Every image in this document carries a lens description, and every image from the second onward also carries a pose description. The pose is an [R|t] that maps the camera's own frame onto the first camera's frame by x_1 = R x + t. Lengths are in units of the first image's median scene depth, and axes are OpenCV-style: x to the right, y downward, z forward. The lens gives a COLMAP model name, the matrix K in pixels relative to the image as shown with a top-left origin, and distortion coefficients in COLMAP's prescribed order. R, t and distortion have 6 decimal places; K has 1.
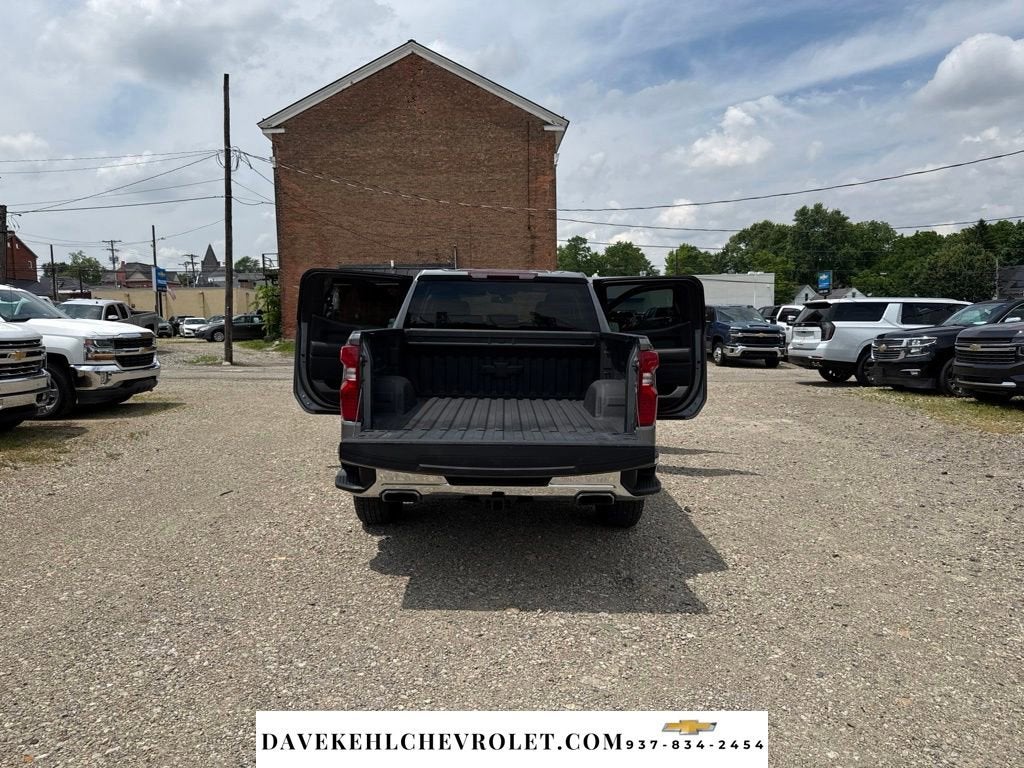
lens RADIAL K [[720.7, 0, 509.4], [0, 720.7, 388.5], [0, 0, 1]] dist [0.037099, -0.057157]
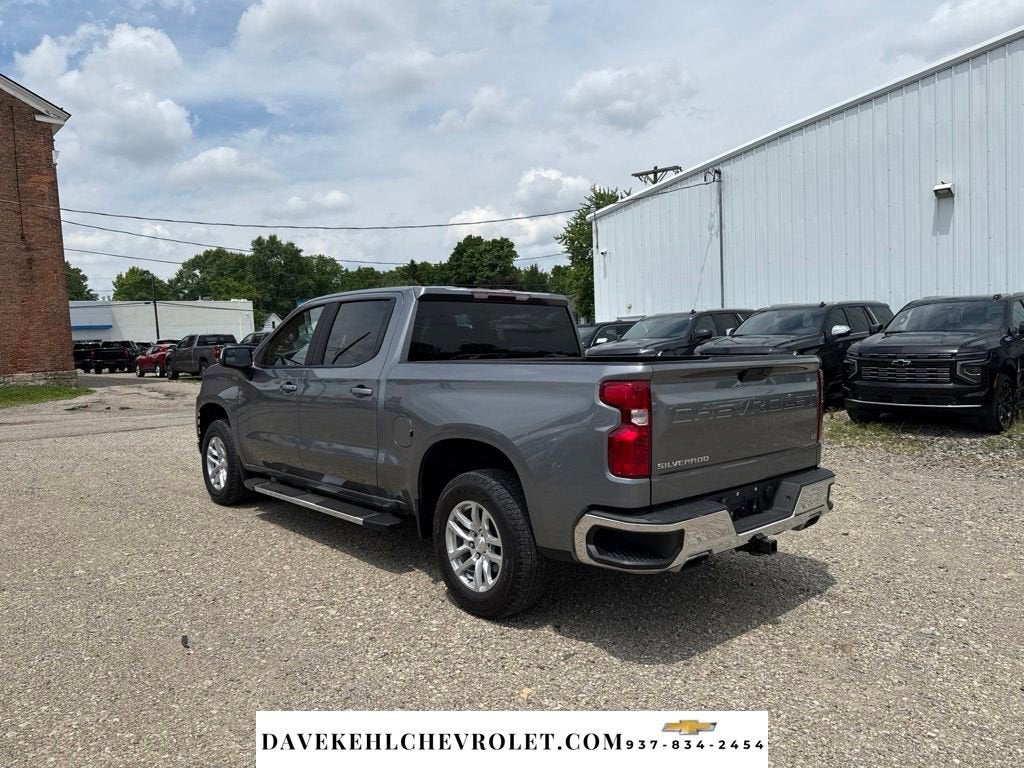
lens RADIAL K [[720.7, 0, 507.0], [0, 720.7, 390.8], [0, 0, 1]] dist [0.037099, -0.057157]
pose [[0.750693, -0.062427, 0.657695, -0.149384], [0.085339, 0.996348, -0.002835, -0.010442], [-0.655116, 0.058255, 0.753279, 0.088708]]
